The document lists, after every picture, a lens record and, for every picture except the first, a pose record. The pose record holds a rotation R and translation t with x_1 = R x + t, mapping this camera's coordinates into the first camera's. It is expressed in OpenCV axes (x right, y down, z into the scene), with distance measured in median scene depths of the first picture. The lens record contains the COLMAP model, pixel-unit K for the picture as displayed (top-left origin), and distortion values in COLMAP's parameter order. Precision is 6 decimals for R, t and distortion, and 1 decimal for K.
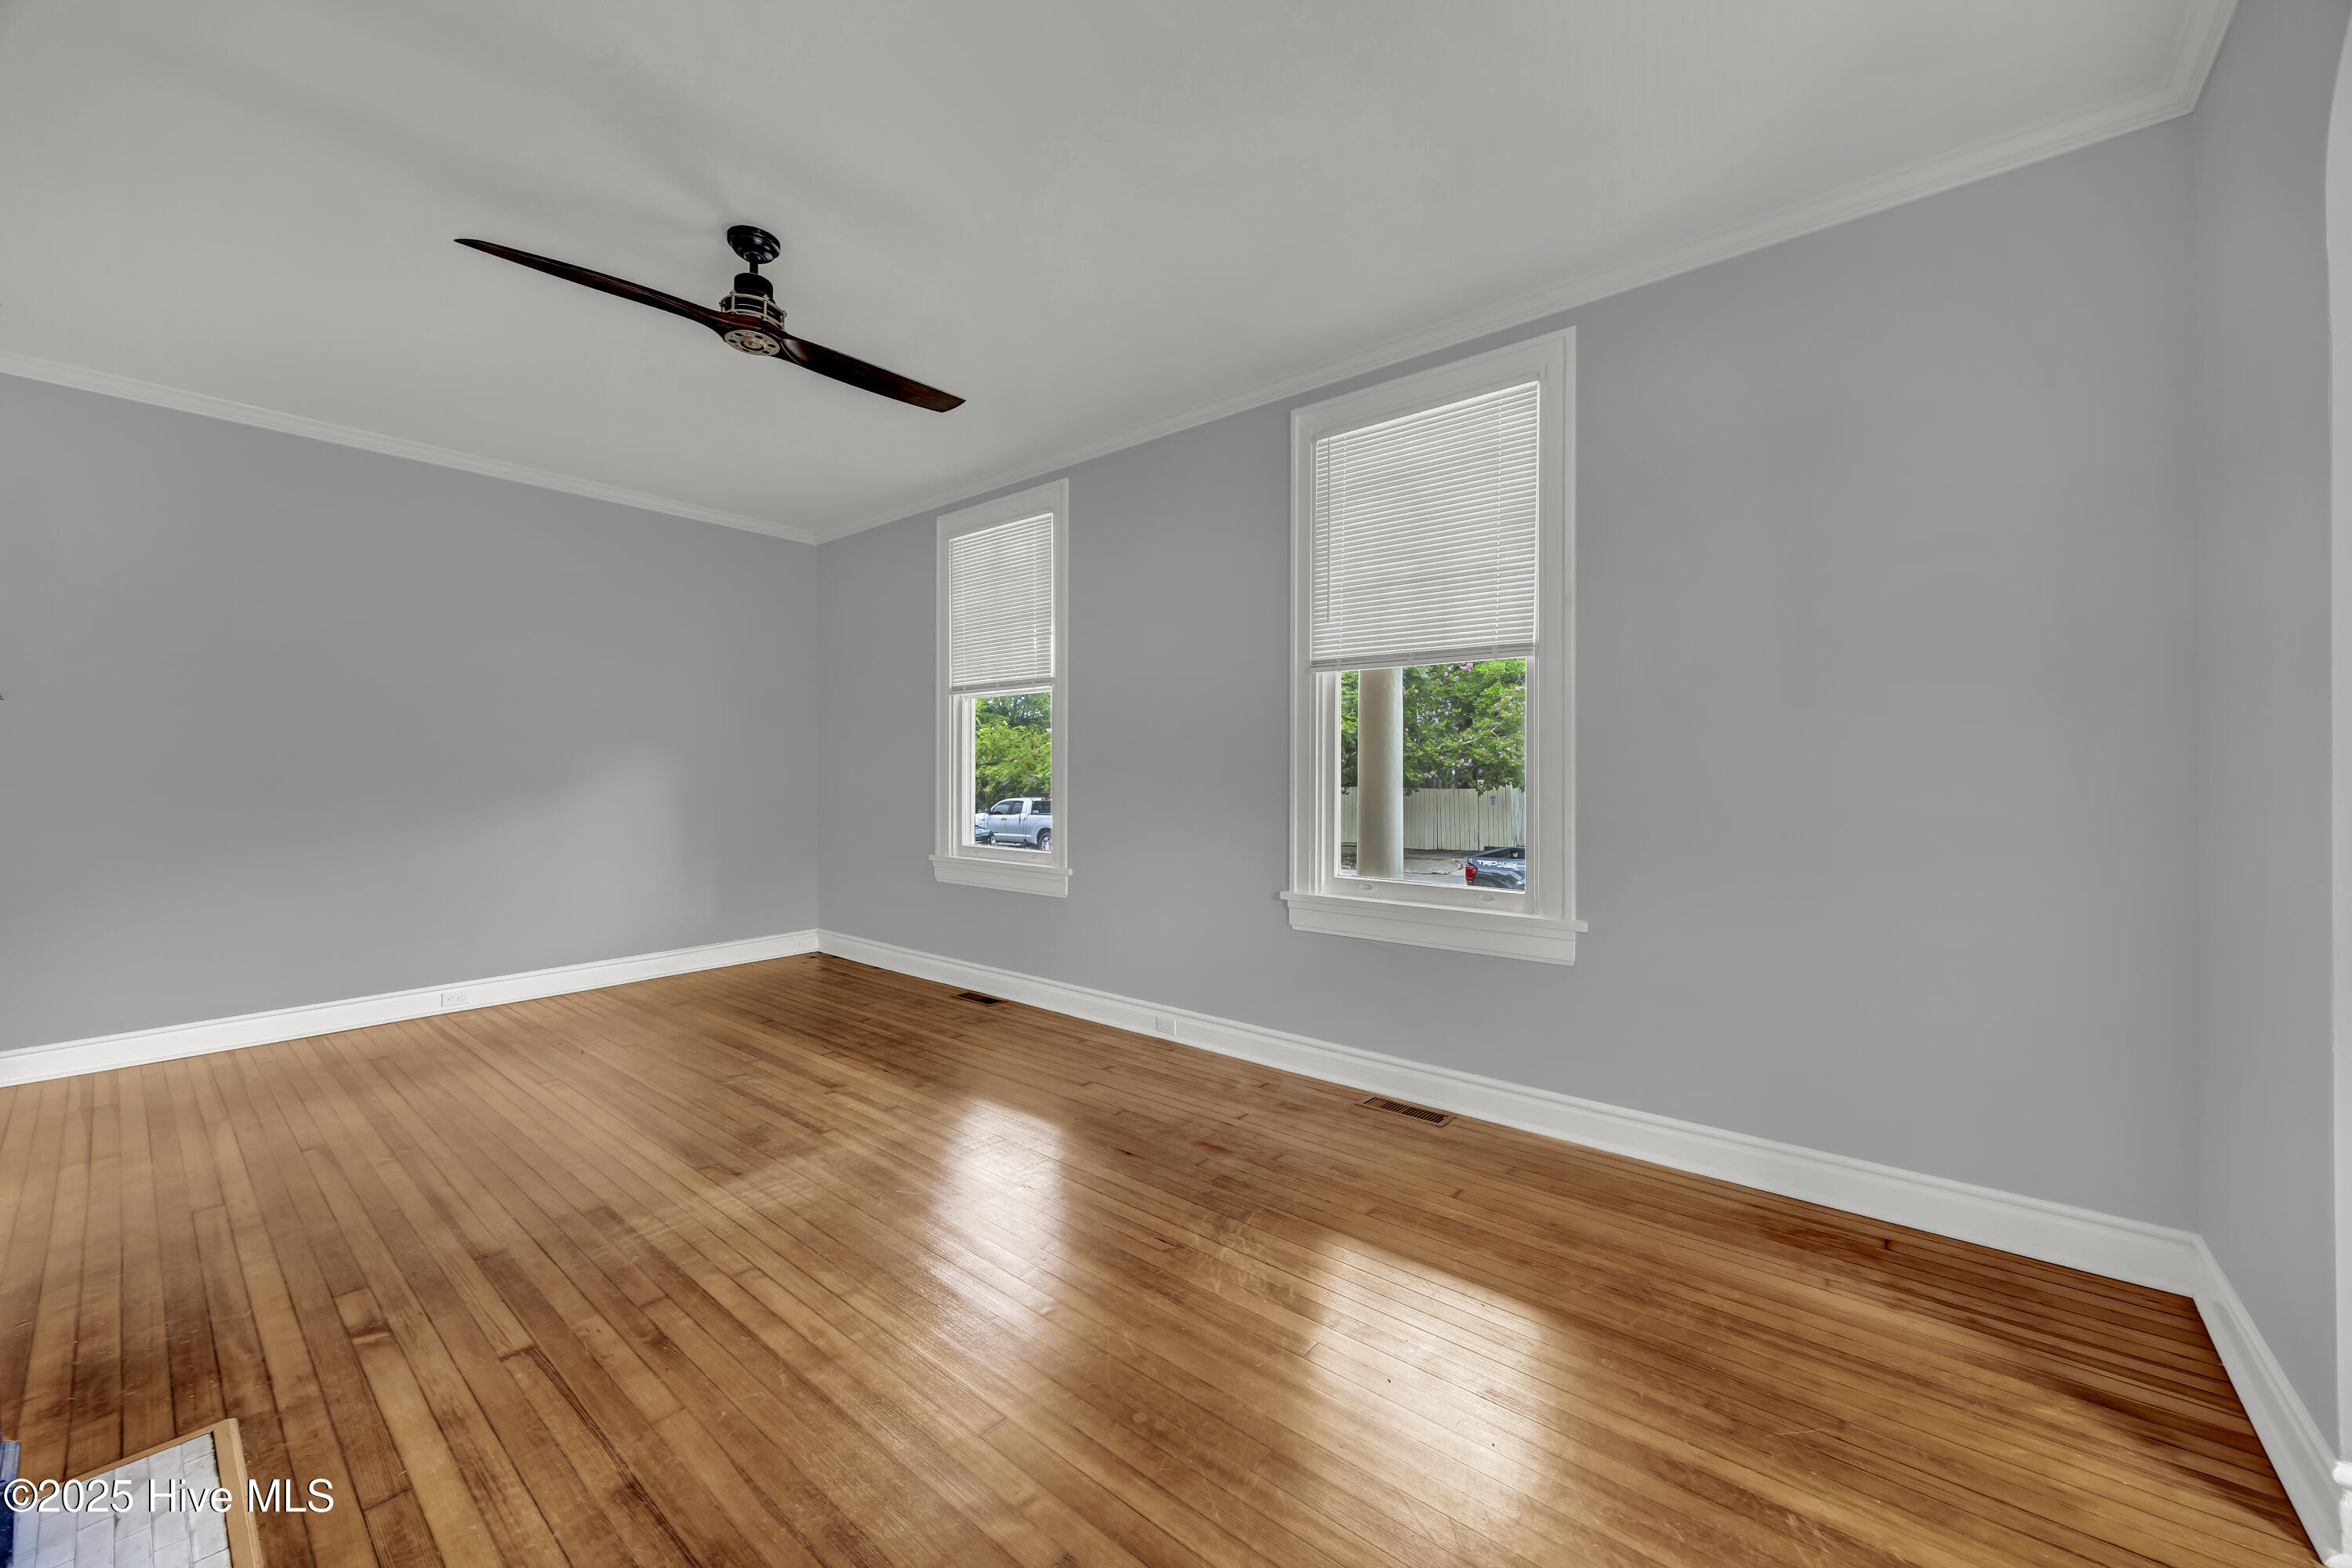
lens RADIAL K [[892.6, 0, 1186.5], [0, 892.6, 766.6], [0, 0, 1]] dist [-0.012949, 0.000070]
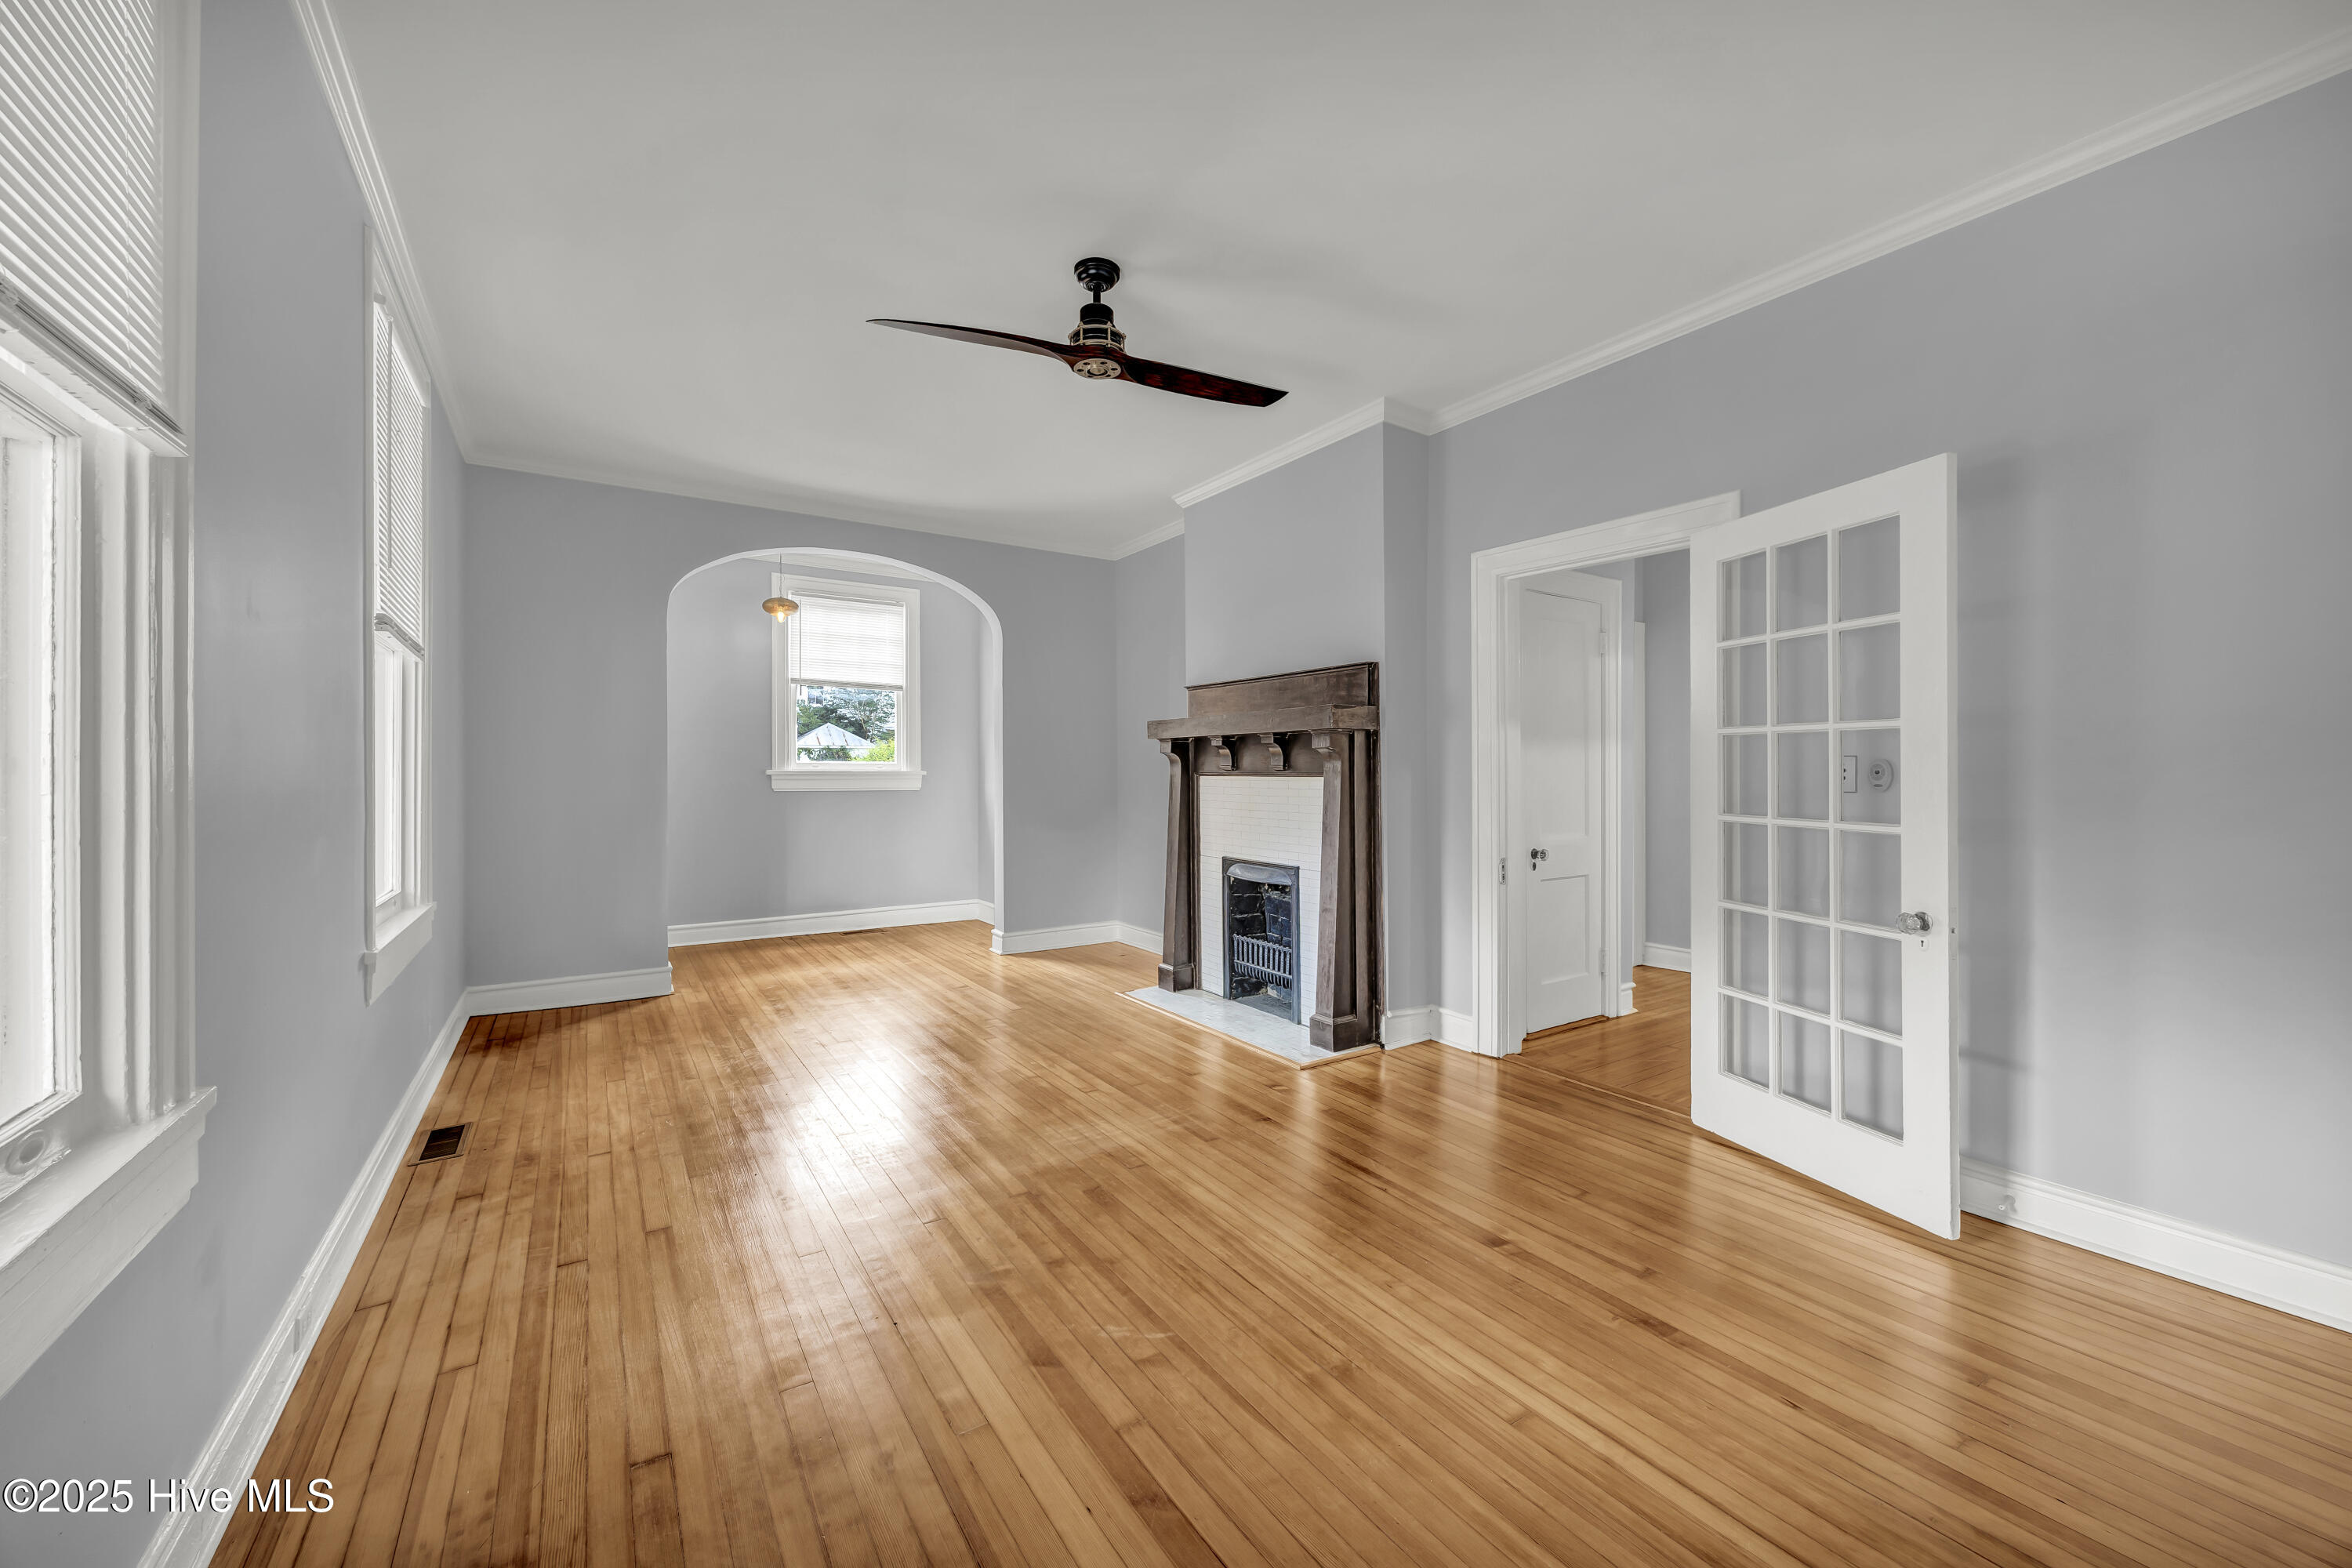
lens RADIAL K [[909.5, 0, 1172.2], [0, 909.5, 773.8], [0, 0, 1]] dist [0.014555, 0.000029]
pose [[-0.953108, -0.000605, 0.302630, -0.705086], [-0.002031, 0.999988, -0.004399, 0.009182], [-0.302624, -0.004807, -0.953098, 1.566539]]
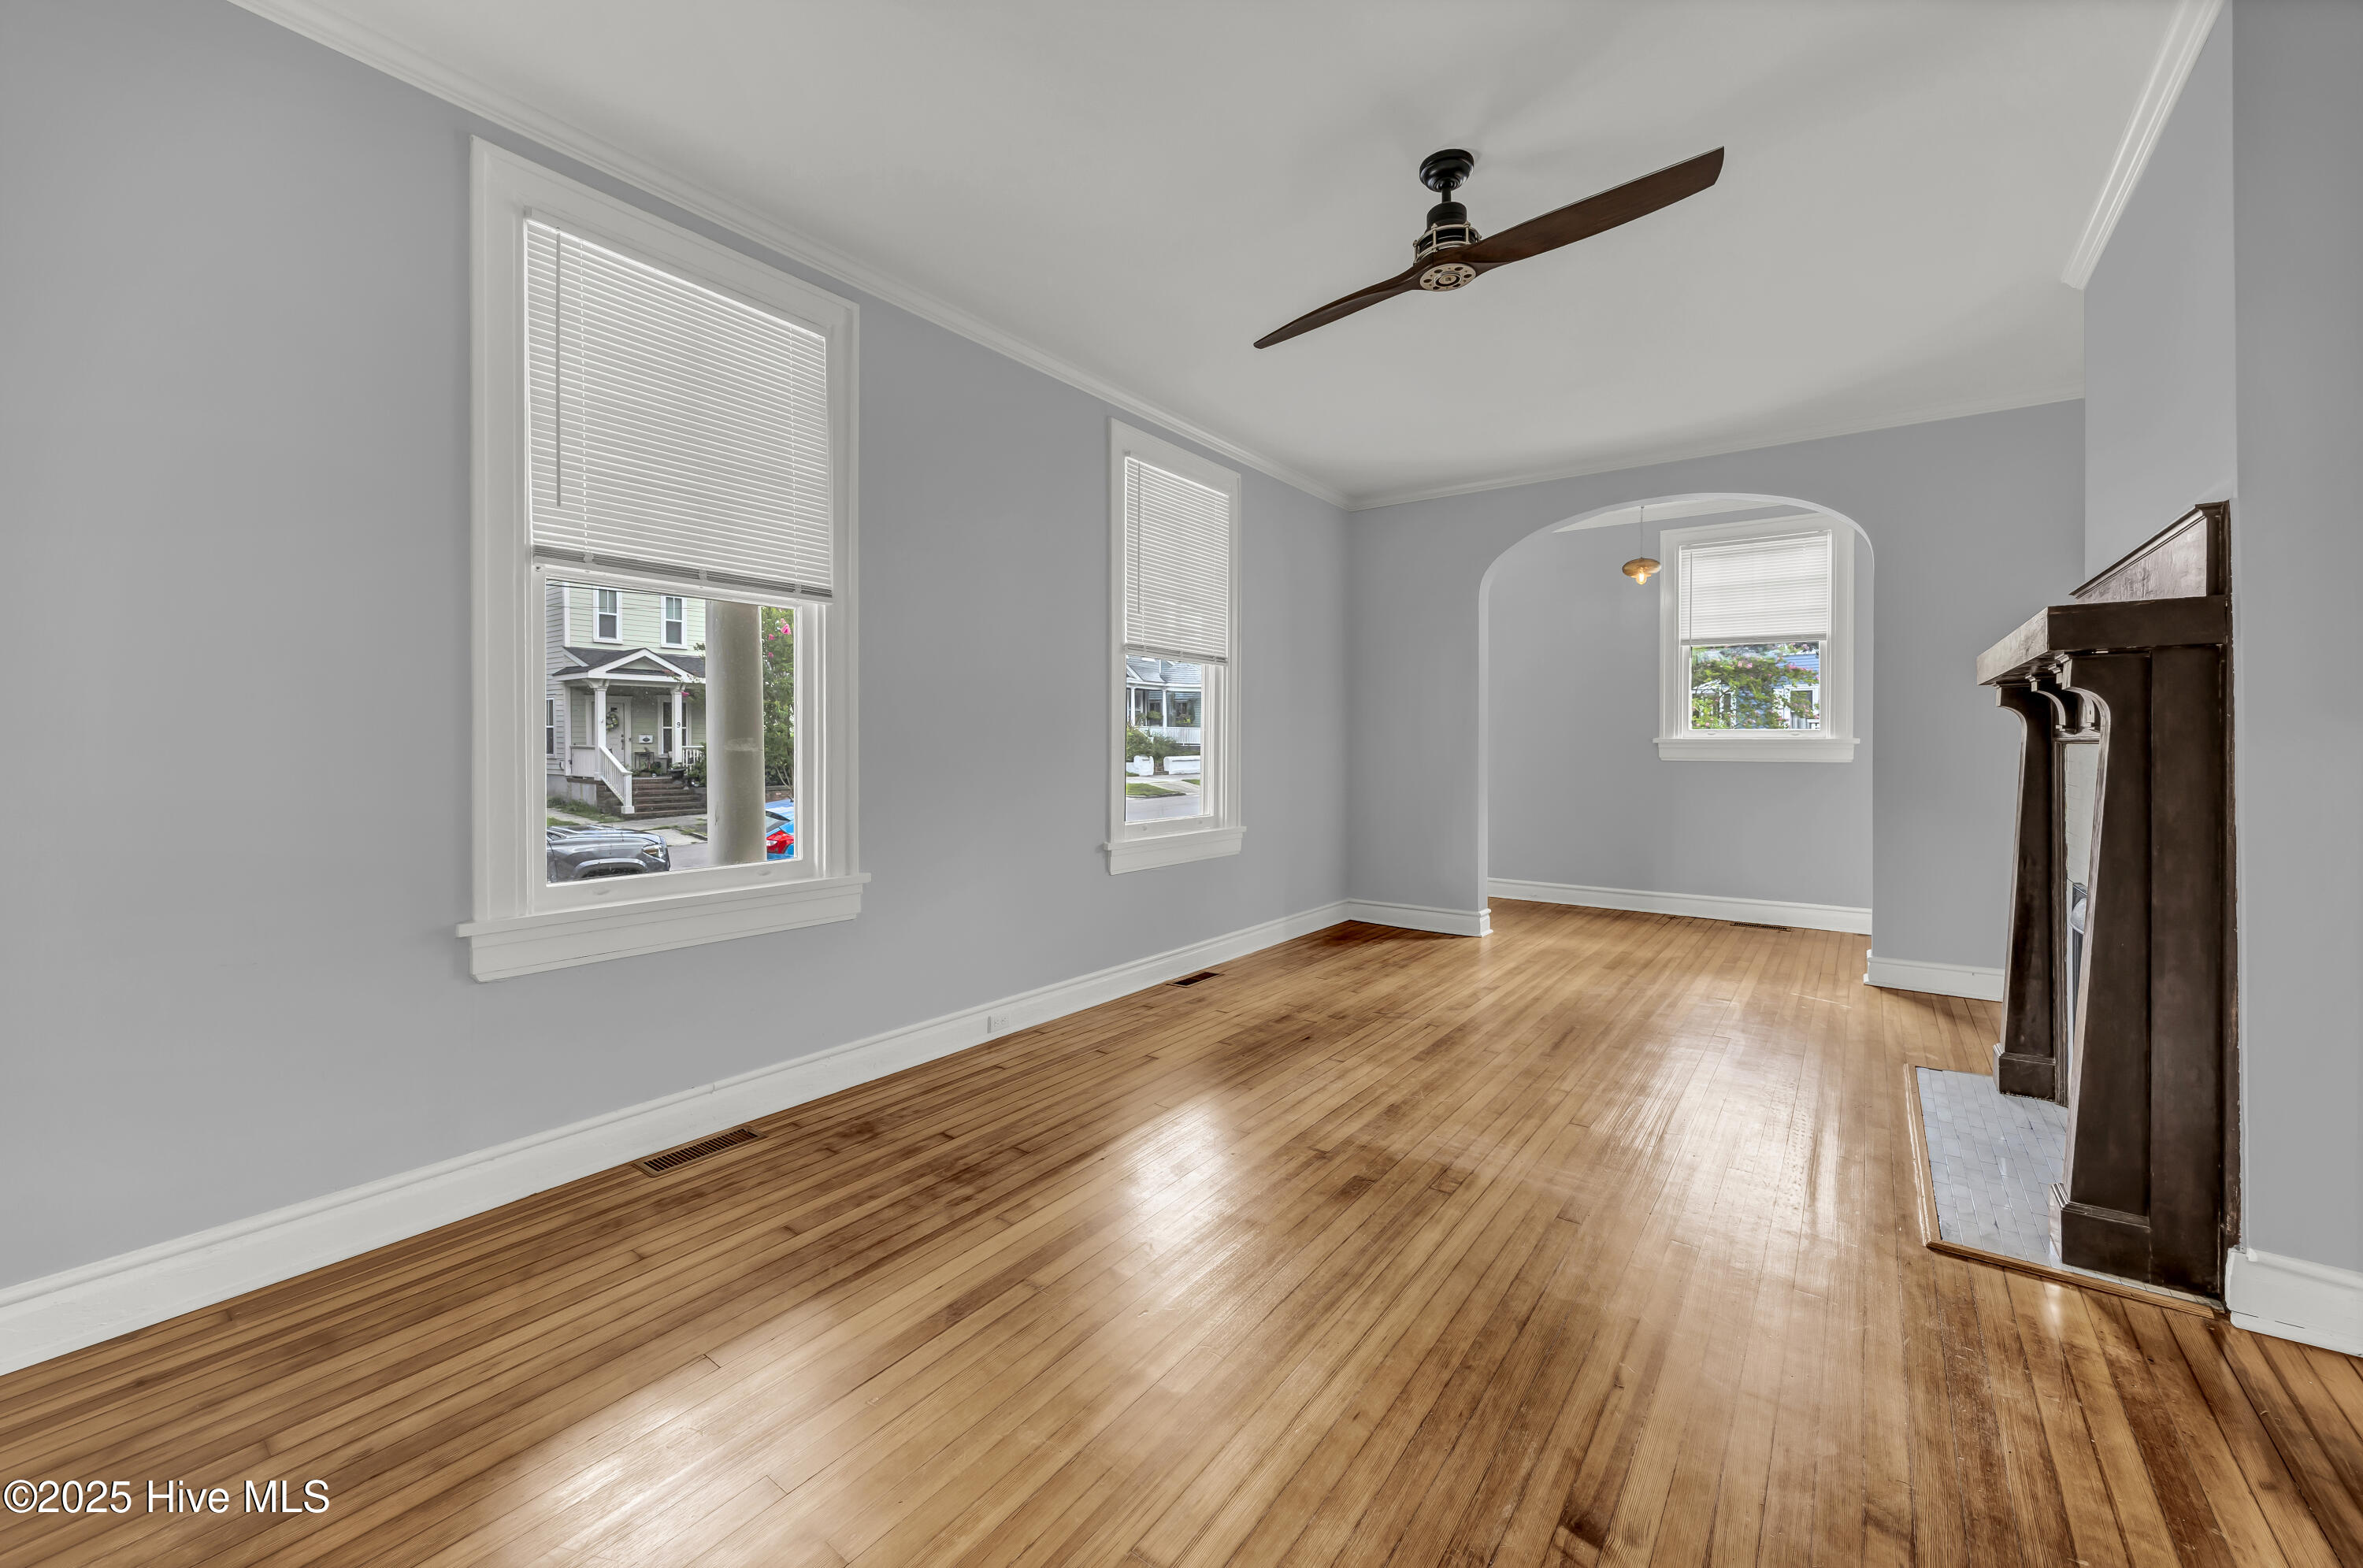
lens RADIAL K [[925.9, 0, 1181.5], [0, 925.9, 743.4], [0, 0, 1]] dist [0.001350, 0.000073]
pose [[-0.053884, 0.000807, 0.998547, -1.131150], [-0.008314, 0.999965, -0.001257, 0.015680], [-0.998513, -0.008370, -0.053875, 1.034471]]
